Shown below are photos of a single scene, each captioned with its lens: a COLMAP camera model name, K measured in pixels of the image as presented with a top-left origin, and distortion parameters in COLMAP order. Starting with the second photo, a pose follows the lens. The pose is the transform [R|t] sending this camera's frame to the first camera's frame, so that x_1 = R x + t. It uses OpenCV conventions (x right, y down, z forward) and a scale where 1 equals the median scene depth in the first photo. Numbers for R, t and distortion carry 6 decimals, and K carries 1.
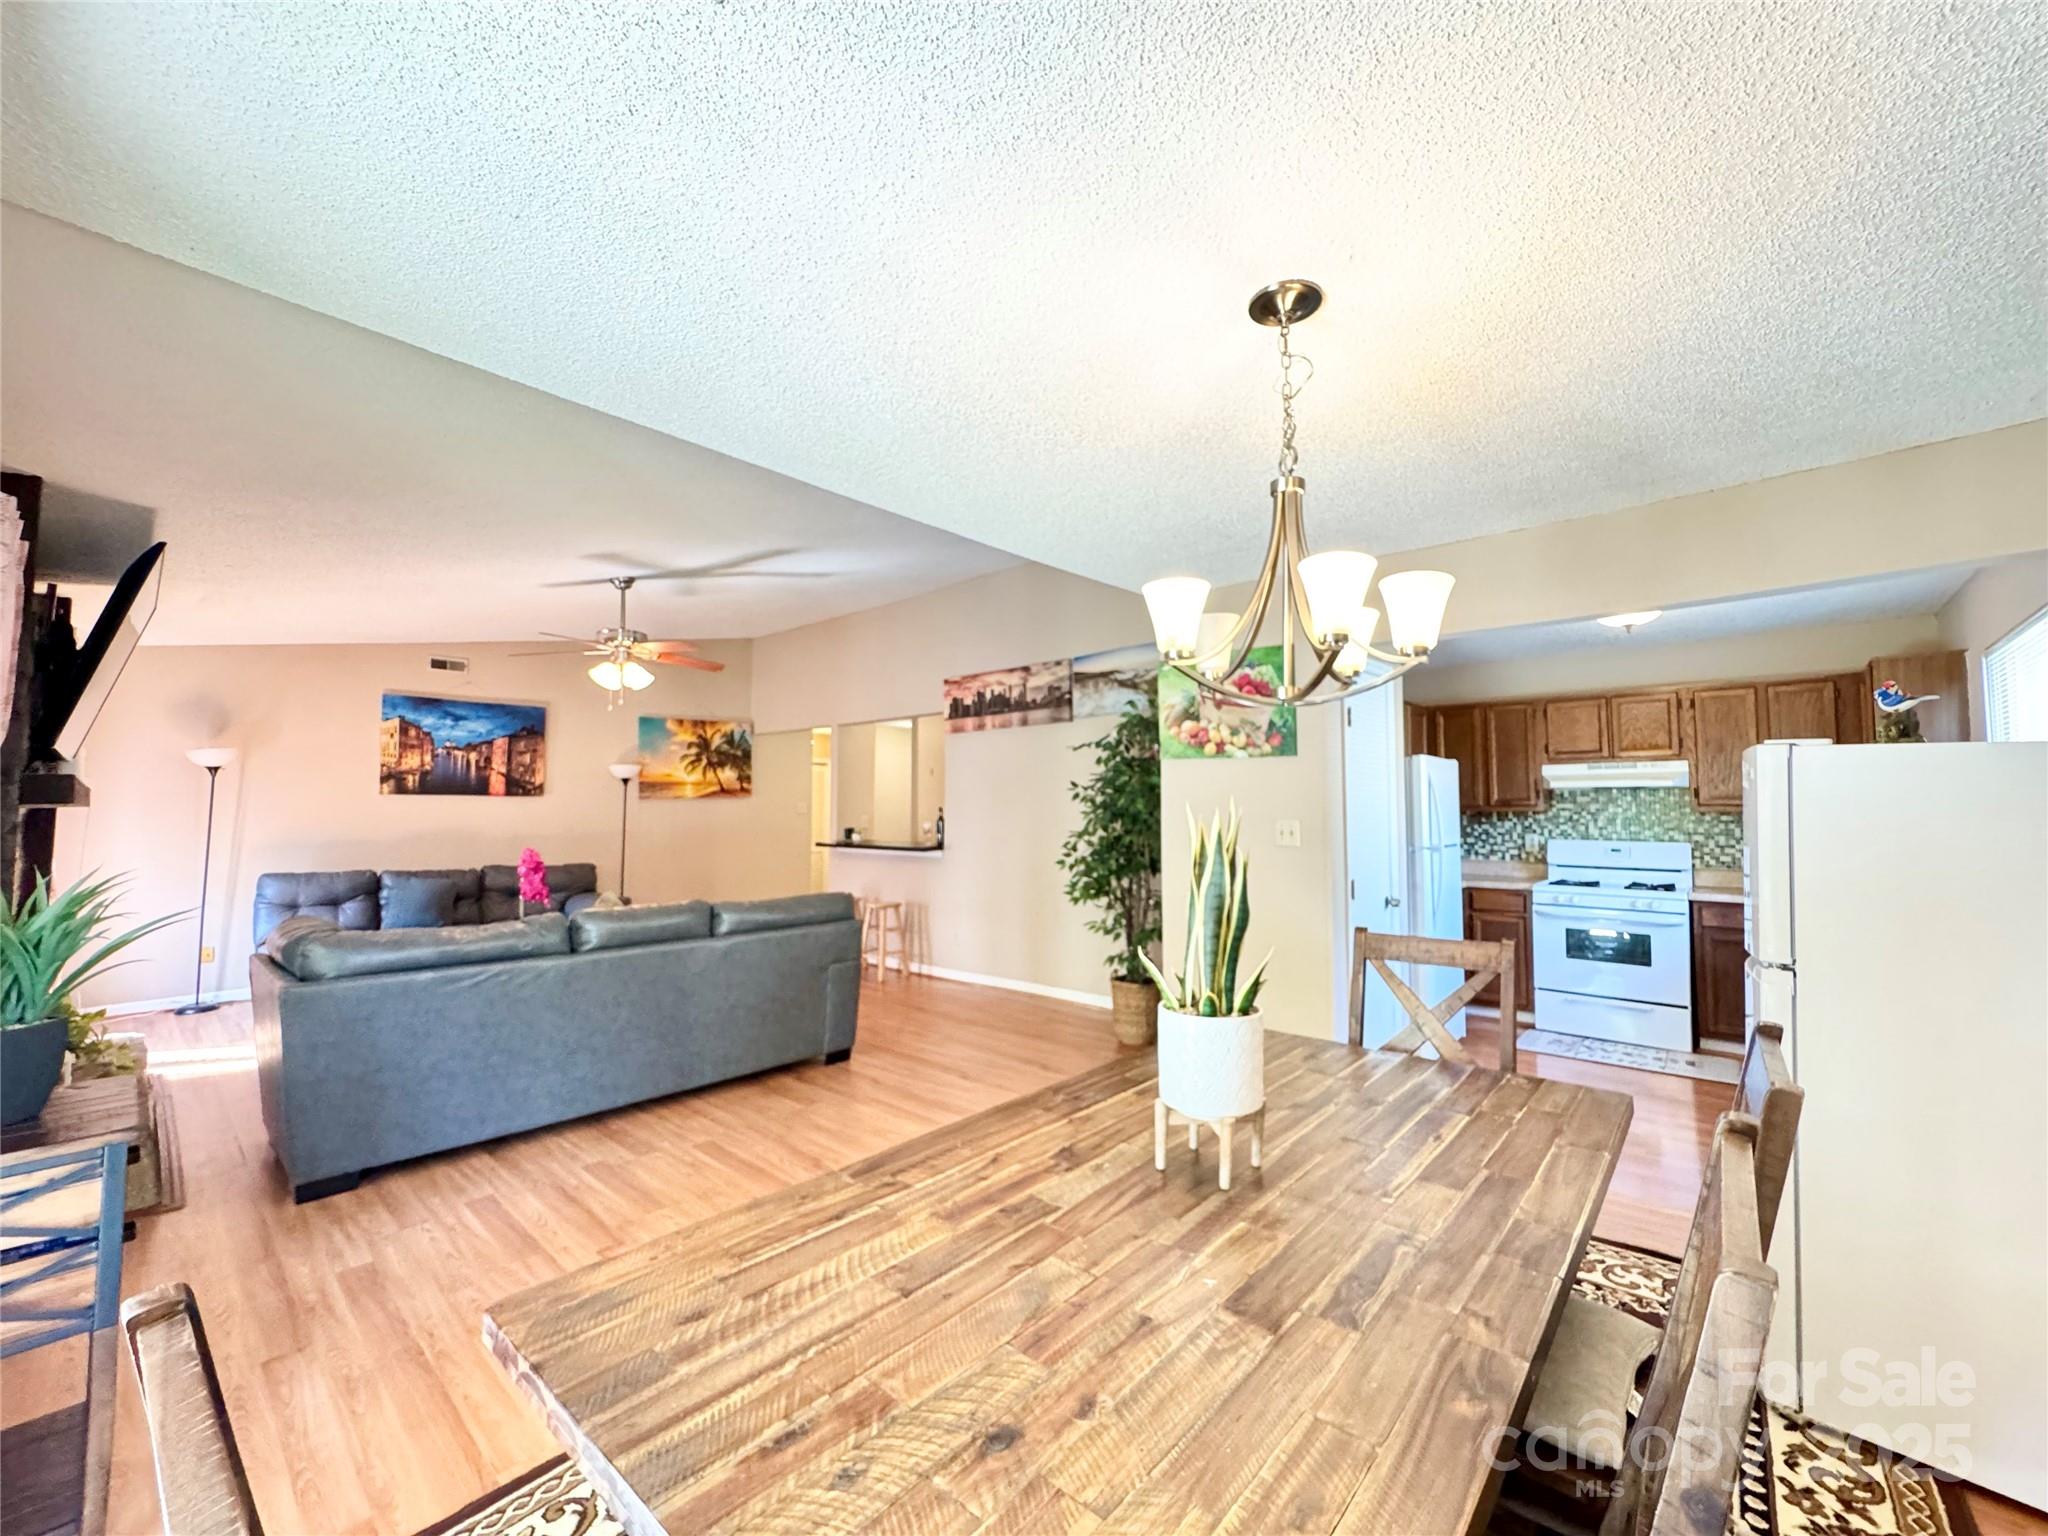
lens RADIAL K [[817.7, 0, 1023.2], [0, 817.7, 769.0], [0, 0, 1]] dist [-0.003337, 0.000524]
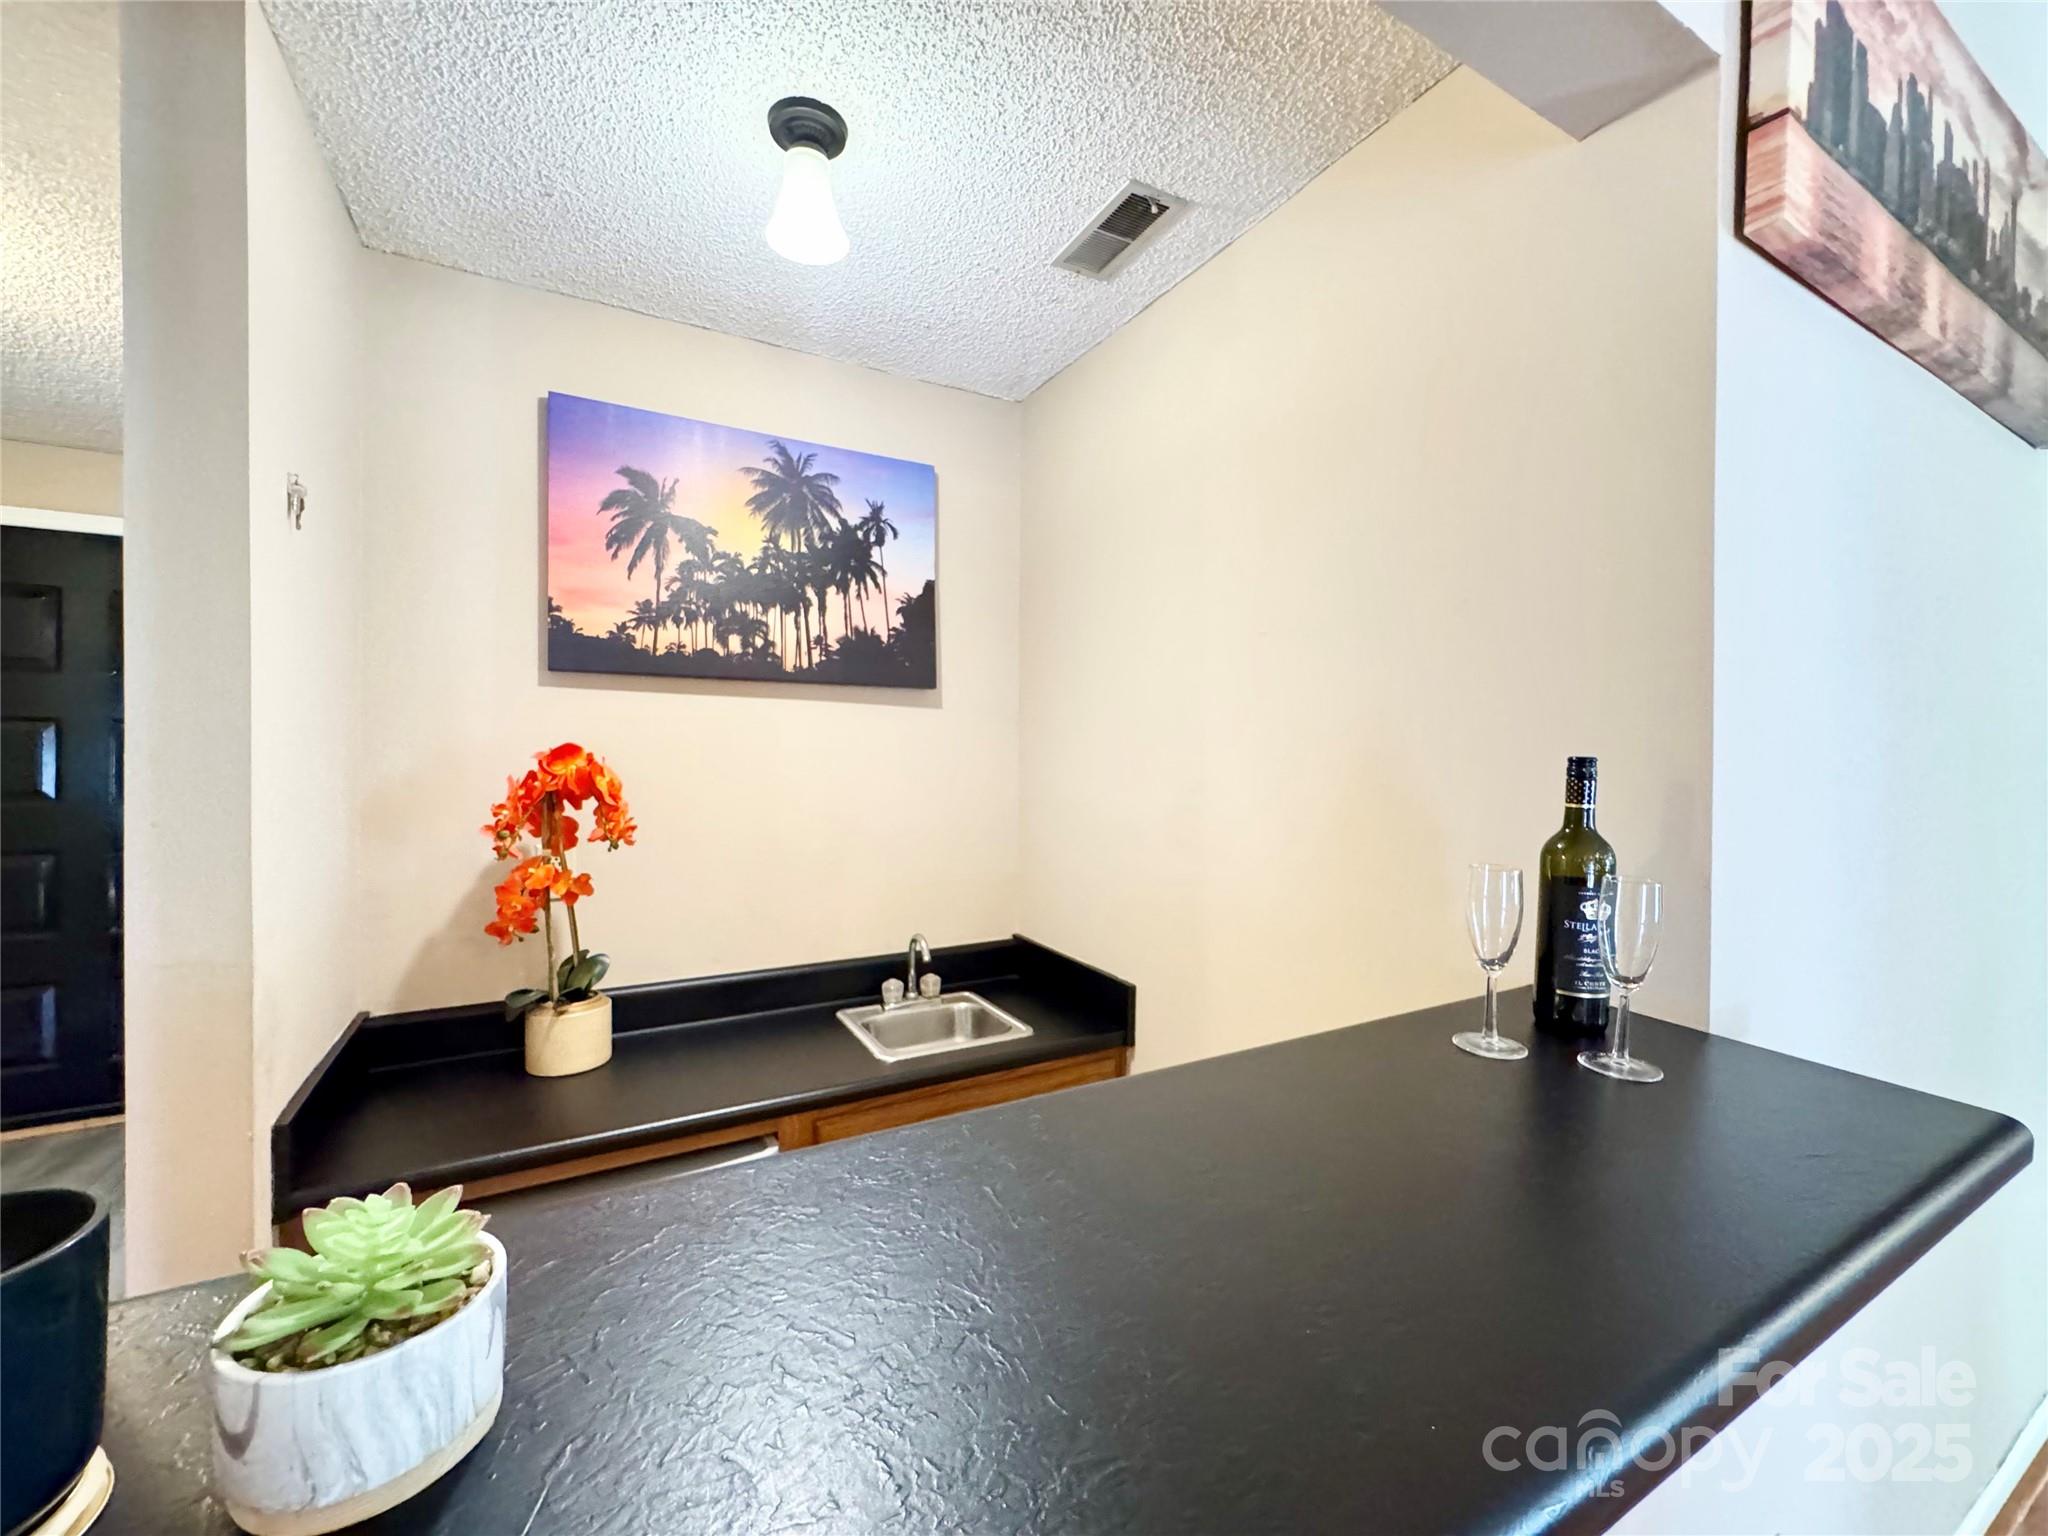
lens RADIAL K [[817.7, 0, 1024.6], [0, 817.7, 765.6], [0, 0, 1]] dist [-0.003337, 0.000524]
pose [[0.319382, -0.006487, 0.947604, -0.451551], [-0.052917, 0.998294, 0.024669, 0.086627], [-0.946148, -0.058023, 0.318494, 1.826737]]
